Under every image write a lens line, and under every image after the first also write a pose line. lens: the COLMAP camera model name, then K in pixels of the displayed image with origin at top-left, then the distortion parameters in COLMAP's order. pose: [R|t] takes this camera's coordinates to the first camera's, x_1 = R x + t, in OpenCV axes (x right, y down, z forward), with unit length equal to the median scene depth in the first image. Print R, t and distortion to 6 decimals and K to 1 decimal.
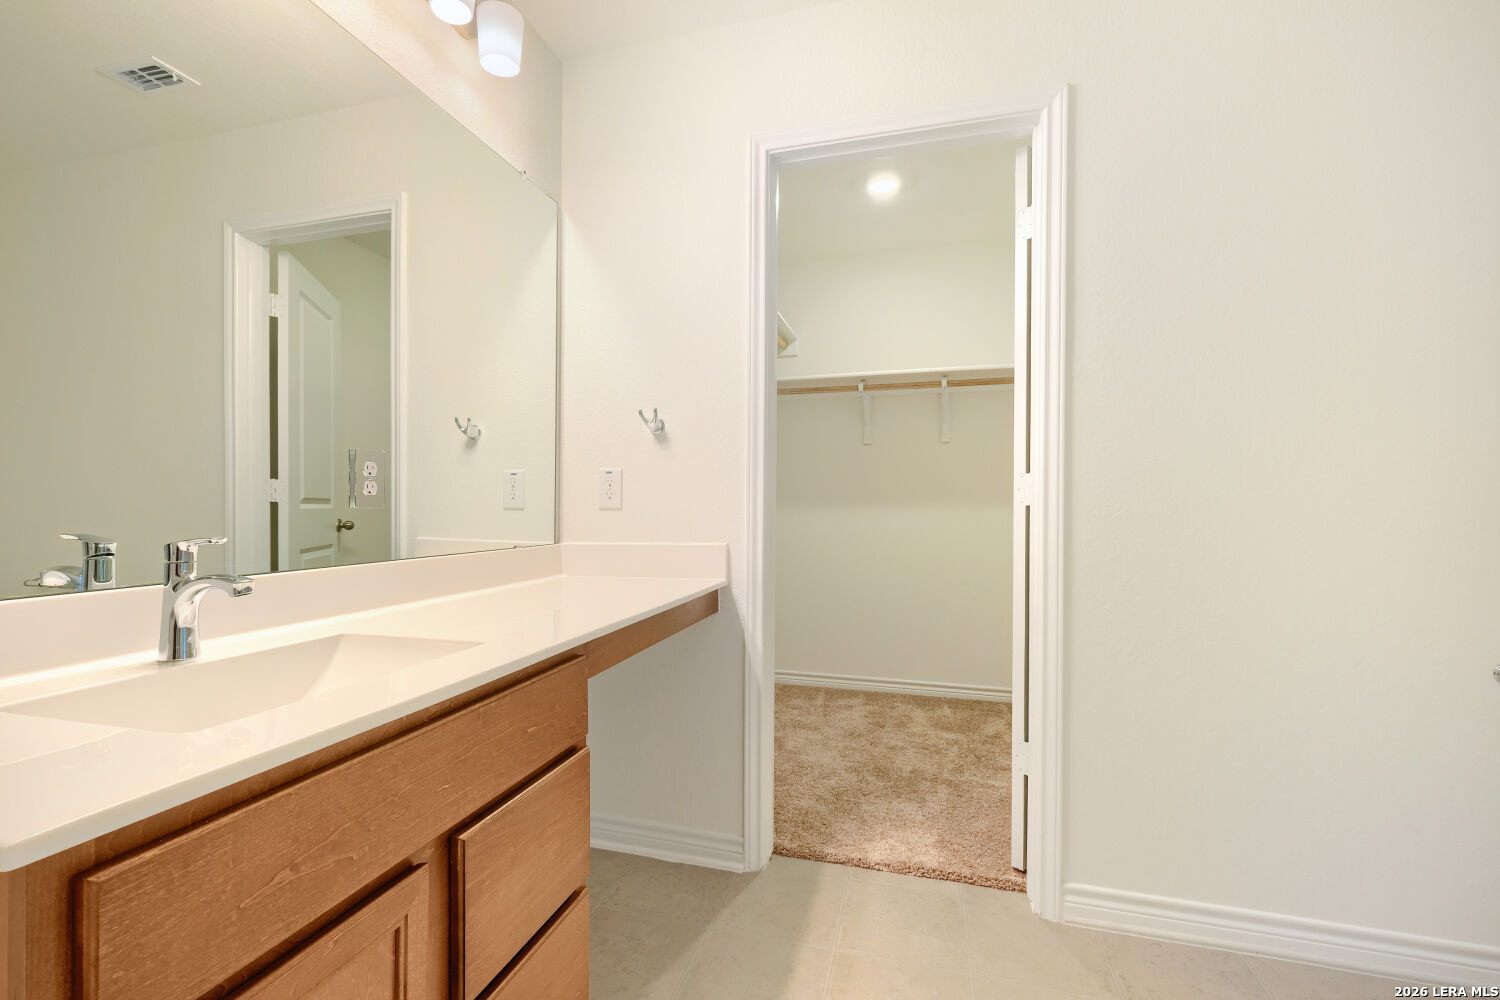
lens RADIAL K [[655.4, 0, 737.5], [0, 655.4, 508.0], [0, 0, 1]] dist [-0.003887, -0.000306]
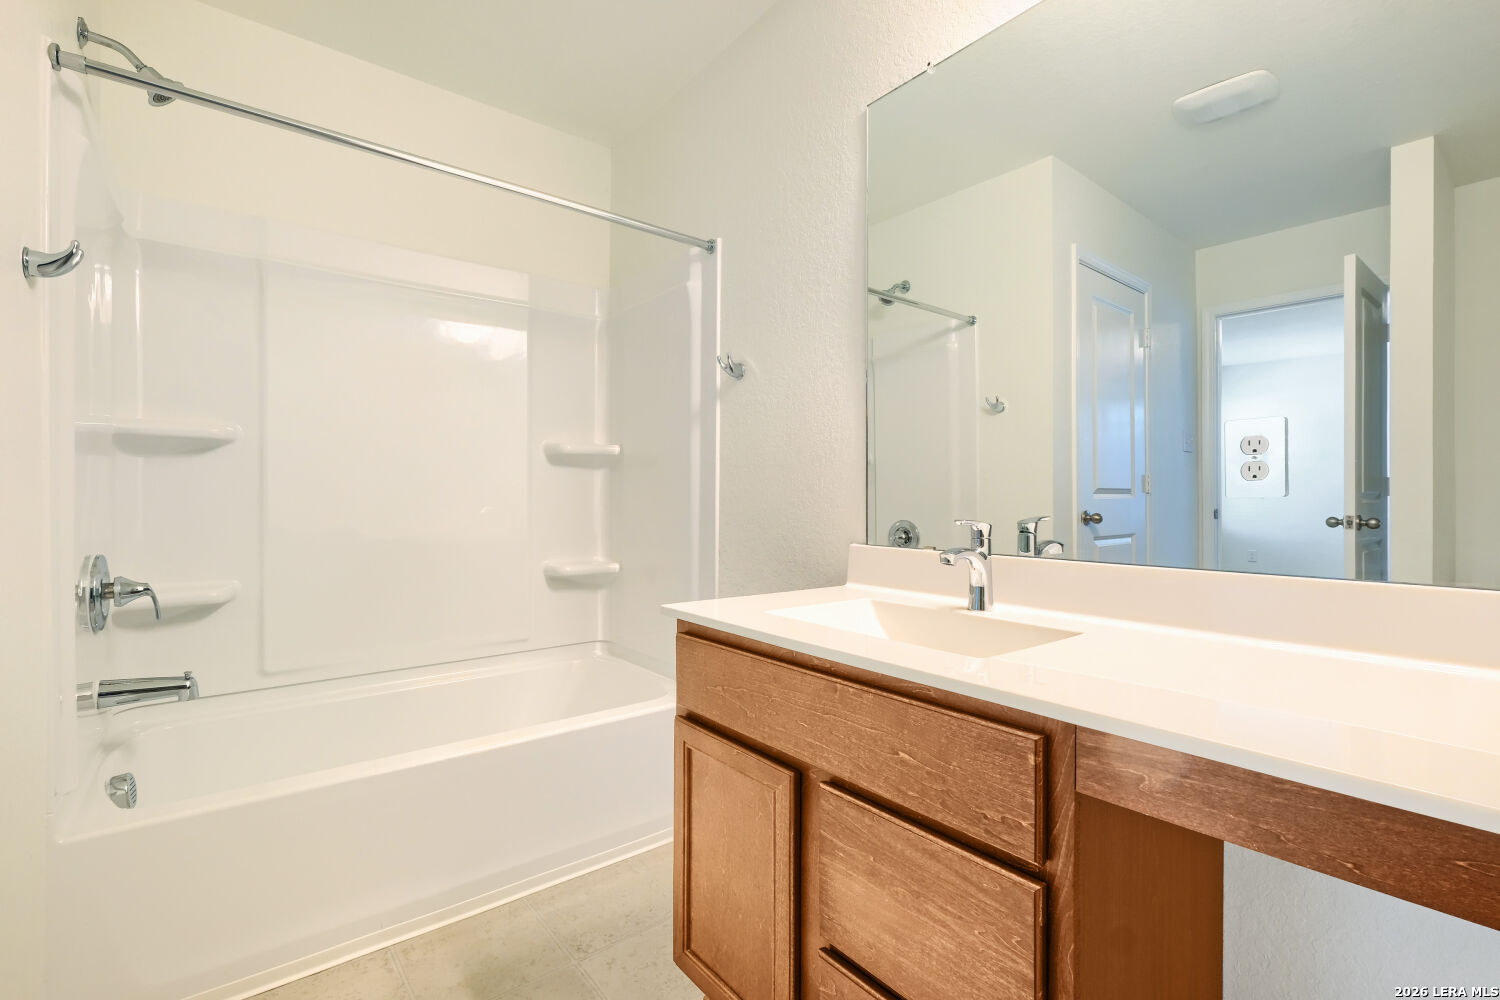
lens RADIAL K [[655.4, 0, 737.5], [0, 655.4, 508.0], [0, 0, 1]] dist [-0.003887, -0.000306]
pose [[-0.578458, 0.008010, -0.815673, 0.579557], [-0.009930, 0.999809, 0.016861, 0.003219], [0.815652, 0.017852, -0.578268, 1.502906]]
